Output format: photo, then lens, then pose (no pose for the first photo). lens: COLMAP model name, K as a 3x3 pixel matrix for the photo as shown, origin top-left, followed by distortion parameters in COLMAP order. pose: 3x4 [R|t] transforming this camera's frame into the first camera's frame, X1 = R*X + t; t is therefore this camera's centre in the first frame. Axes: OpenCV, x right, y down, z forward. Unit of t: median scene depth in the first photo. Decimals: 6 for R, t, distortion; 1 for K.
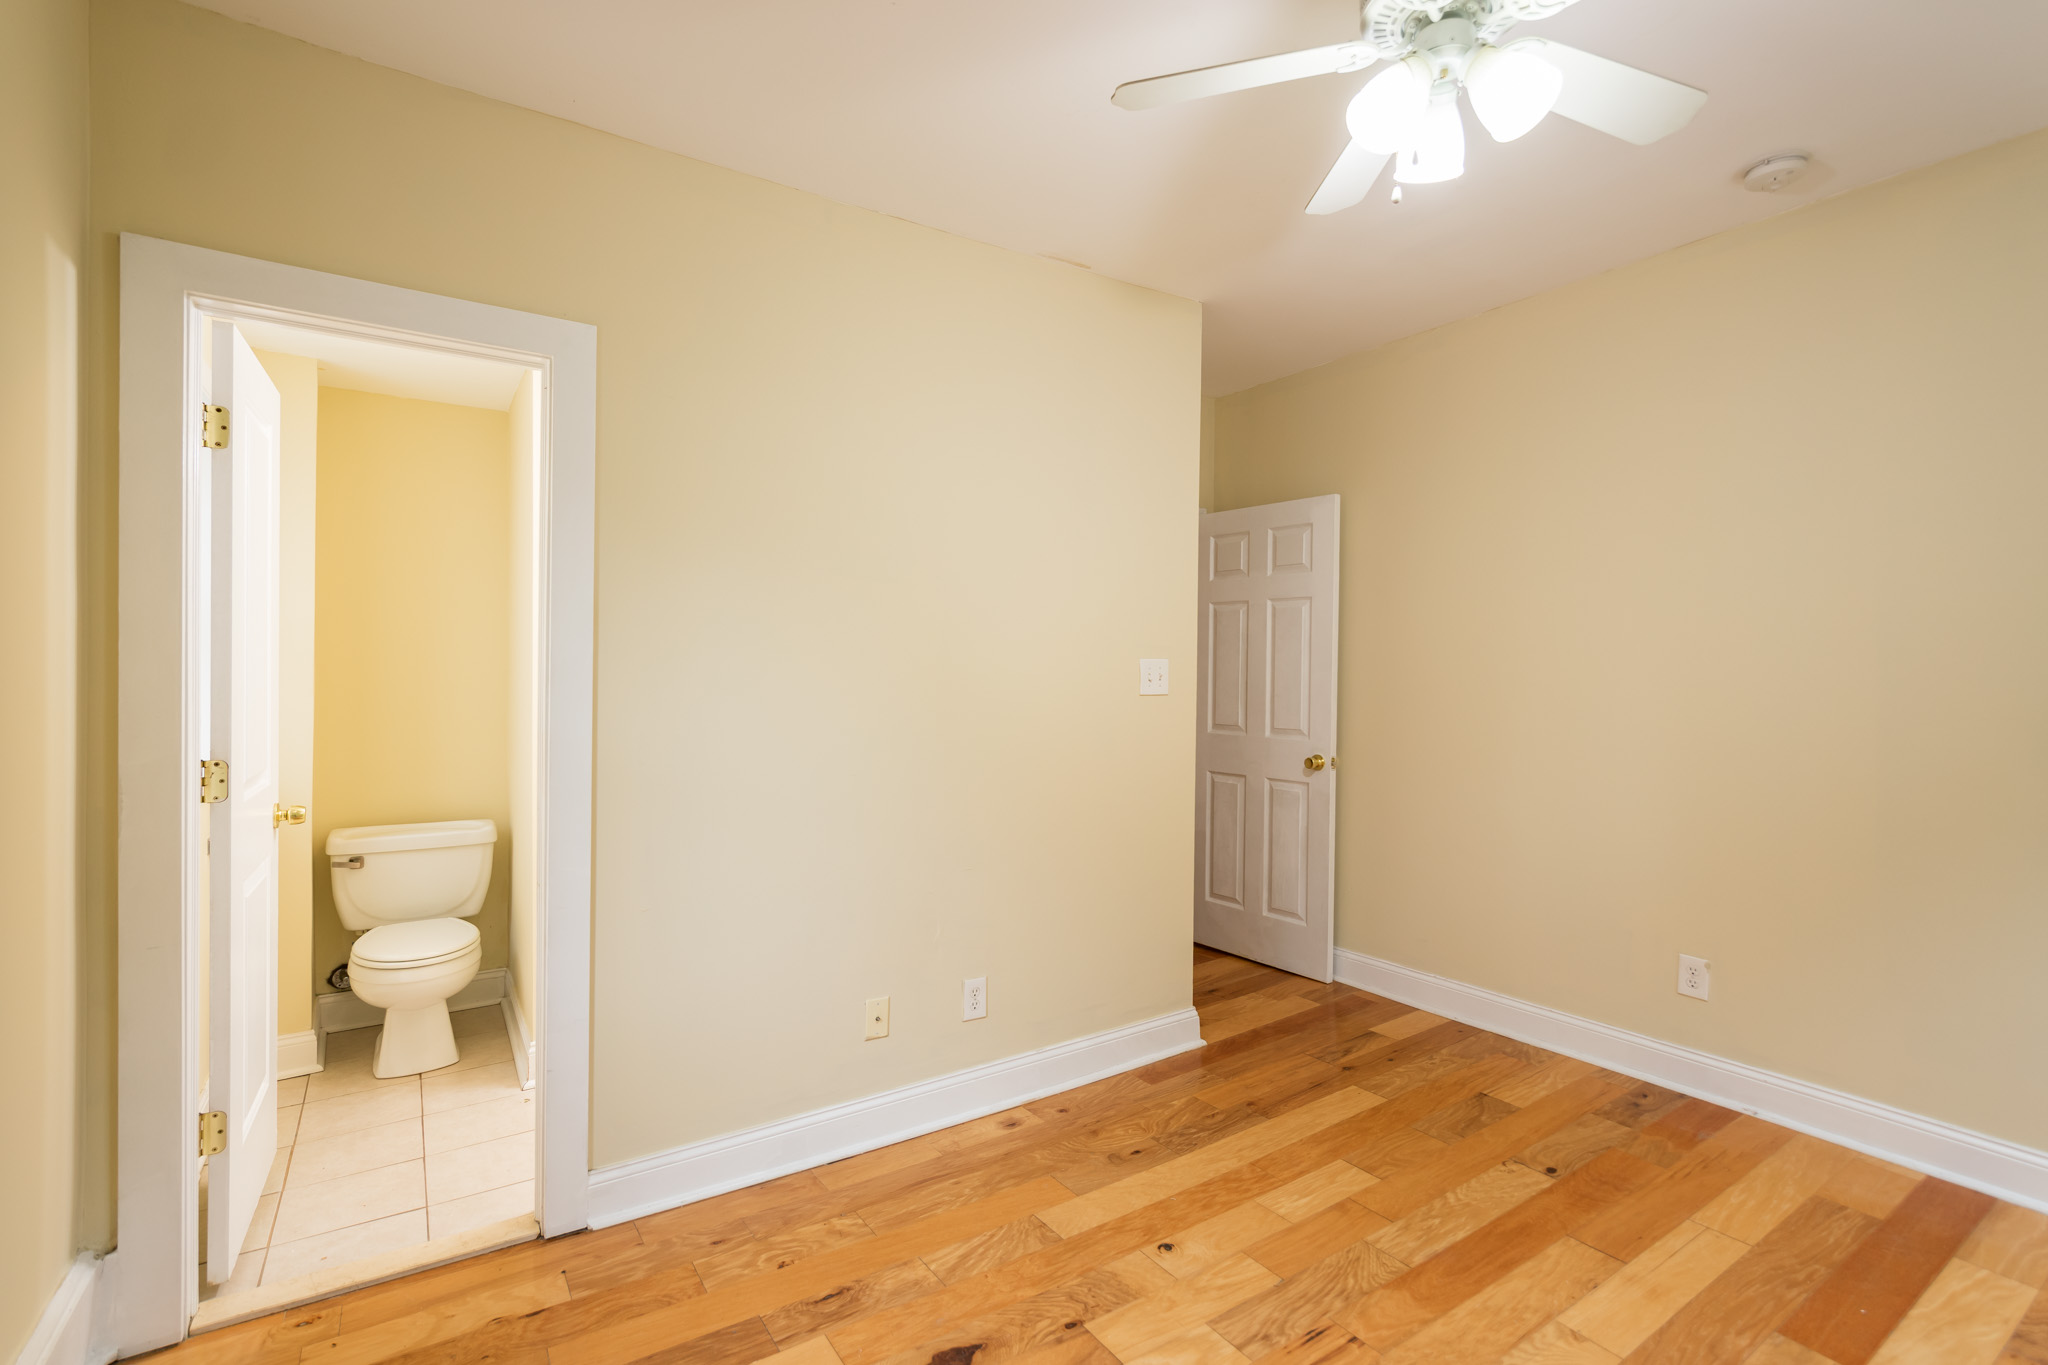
lens RADIAL K [[914.0, 0, 1037.6], [0, 914.0, 686.3], [0, 0, 1]] dist [-0.001196, 0.000672]
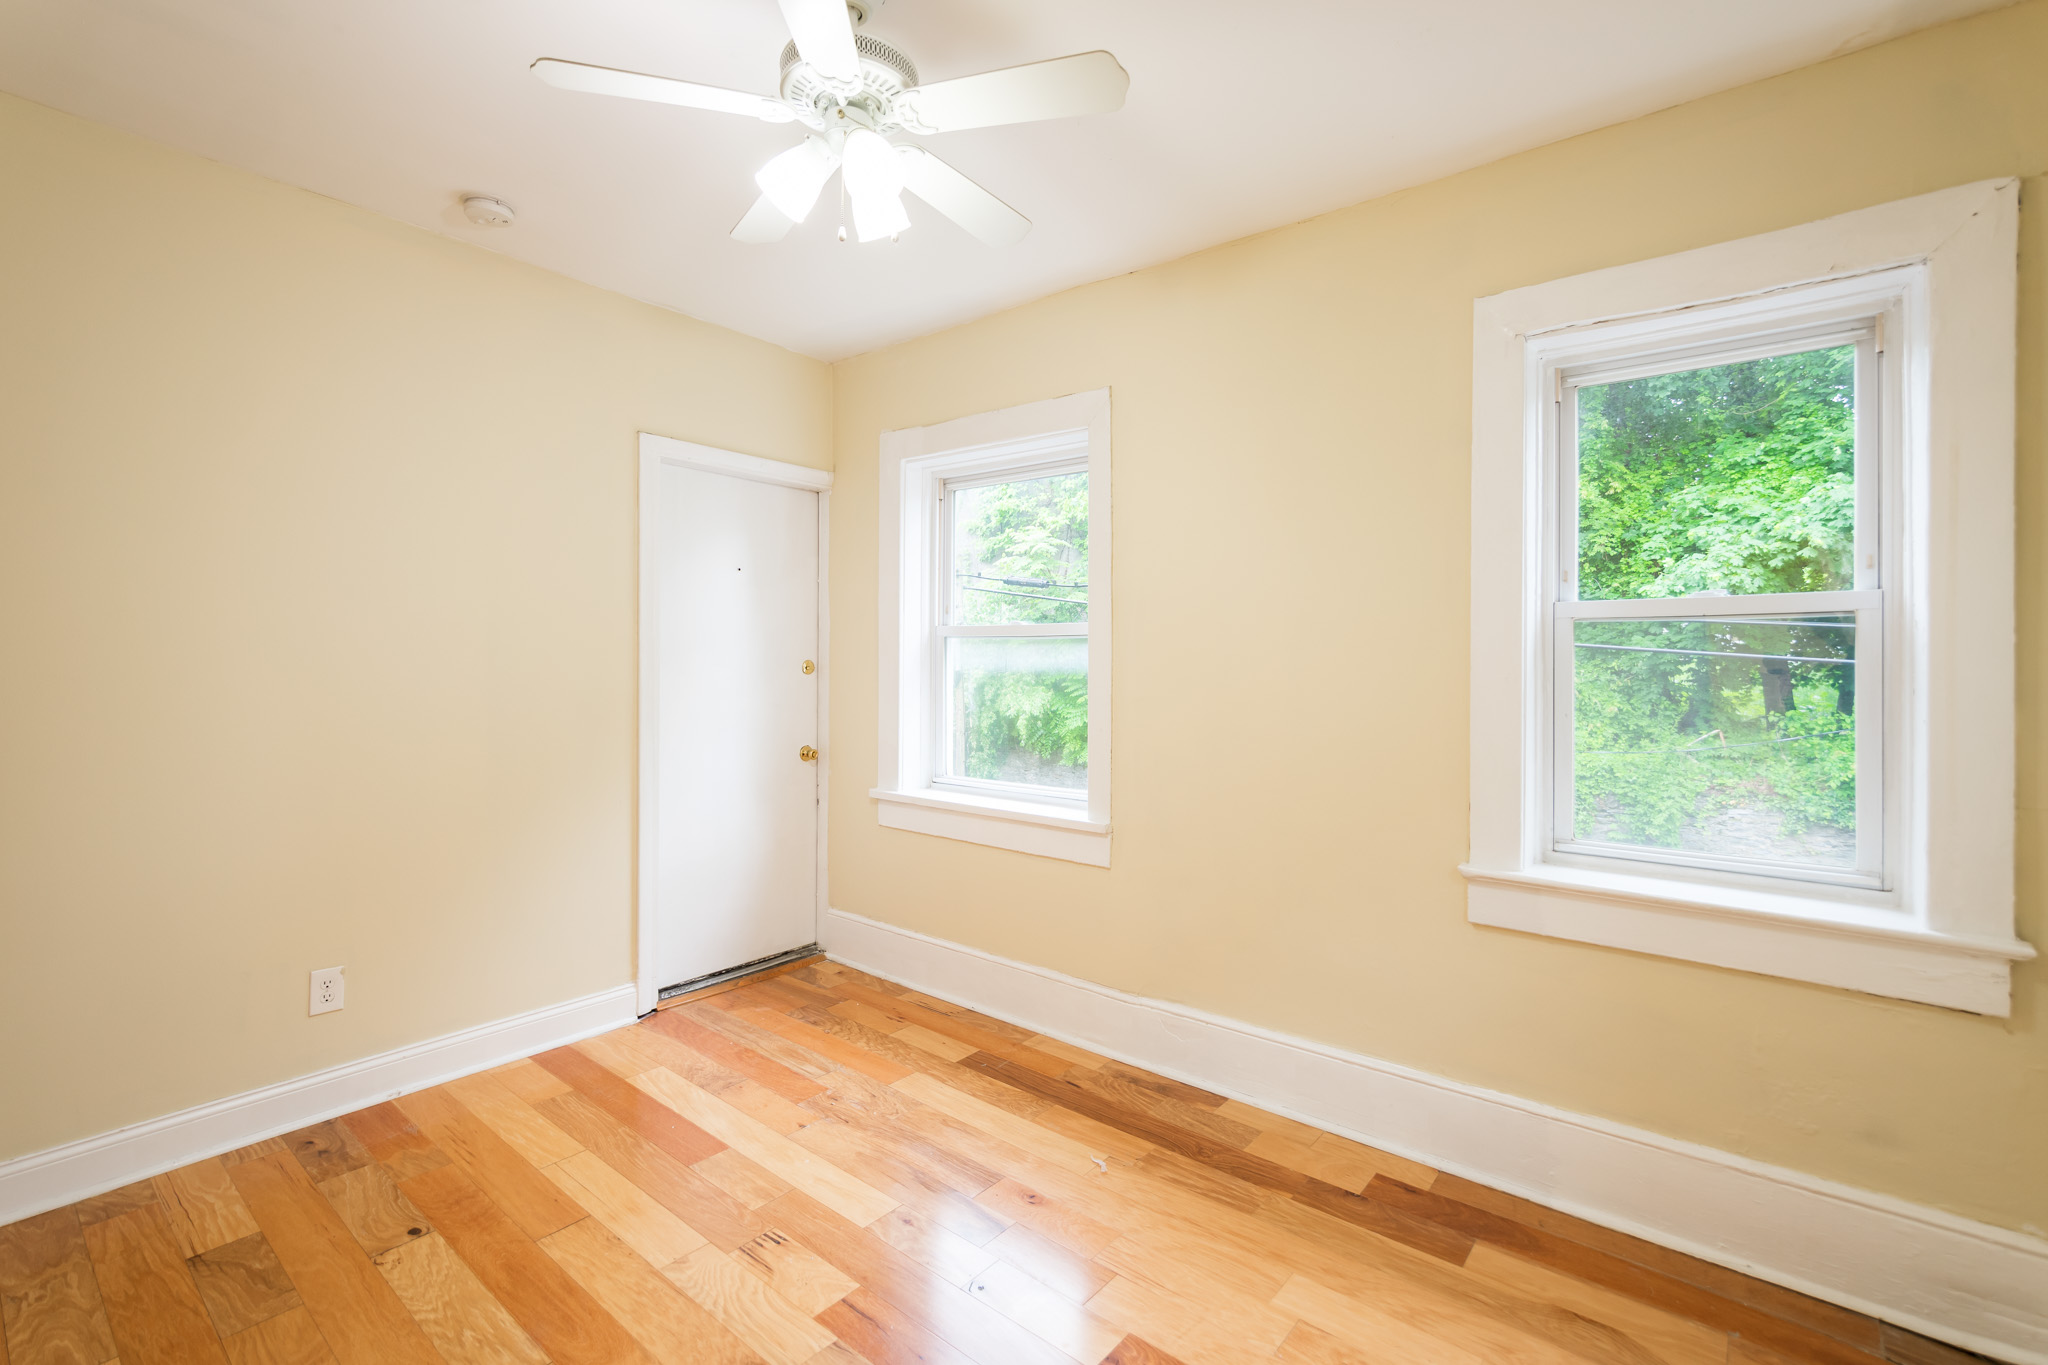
lens RADIAL K [[914.0, 0, 1029.5], [0, 914.0, 659.1], [0, 0, 1]] dist [-0.001196, 0.000672]
pose [[-0.296869, 0.005002, 0.954905, -0.447436], [0.007719, 0.999966, -0.002838, -0.015986], [-0.954887, 0.006528, -0.296897, 0.671555]]
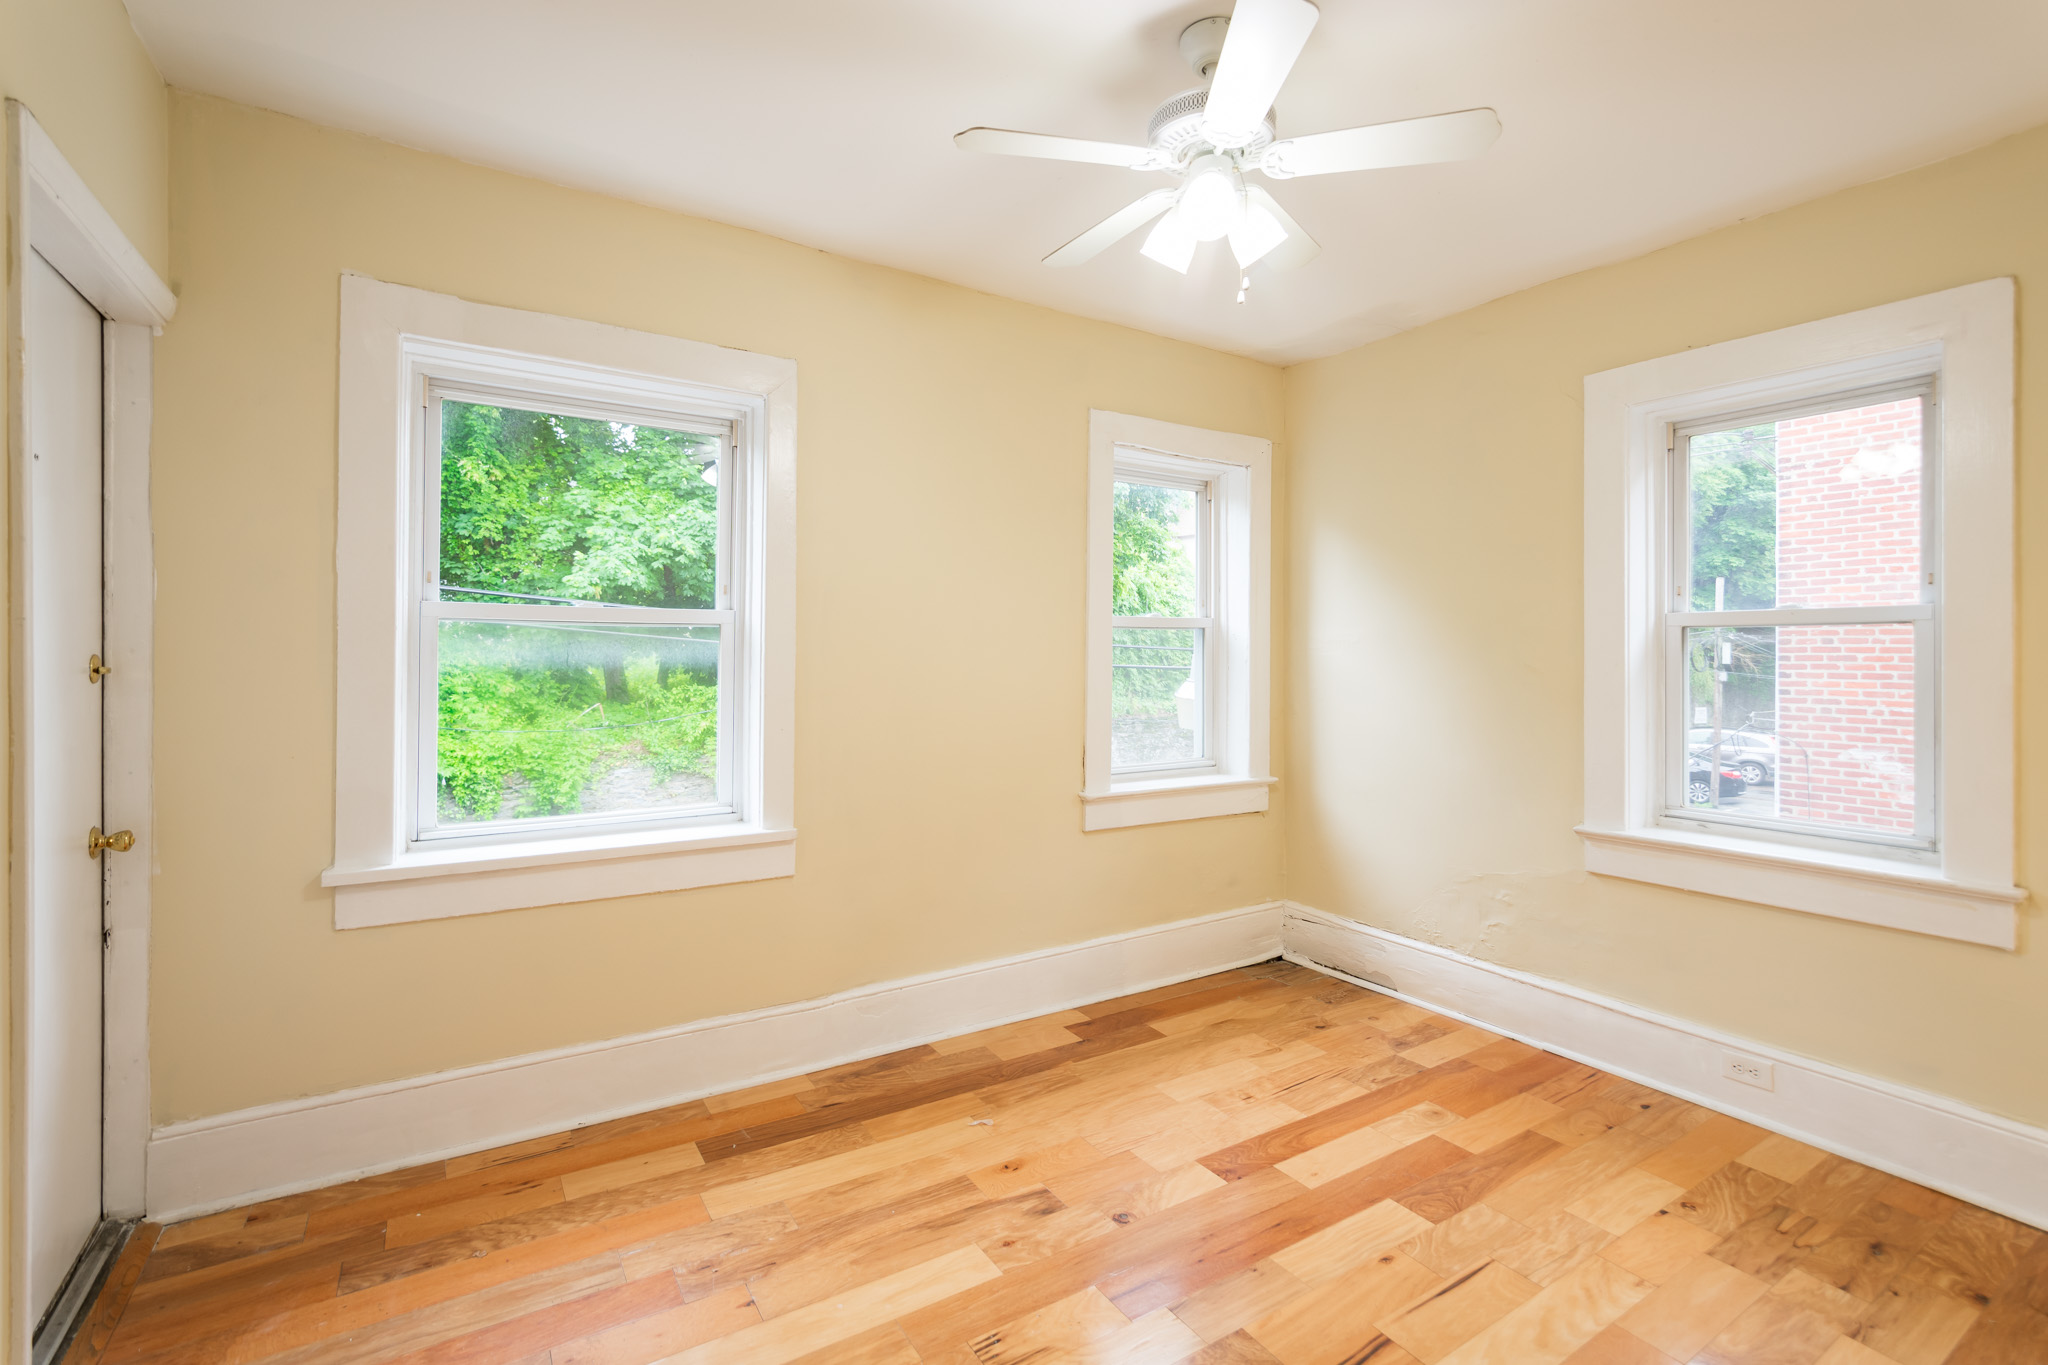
lens RADIAL K [[914.0, 0, 1035.3], [0, 914.0, 649.2], [0, 0, 1]] dist [-0.001196, 0.000672]
pose [[-0.999812, -0.003163, 0.019150, 0.394618], [-0.002925, 0.999918, 0.012449, -0.039398], [-0.019188, 0.012391, -0.999739, 1.369299]]
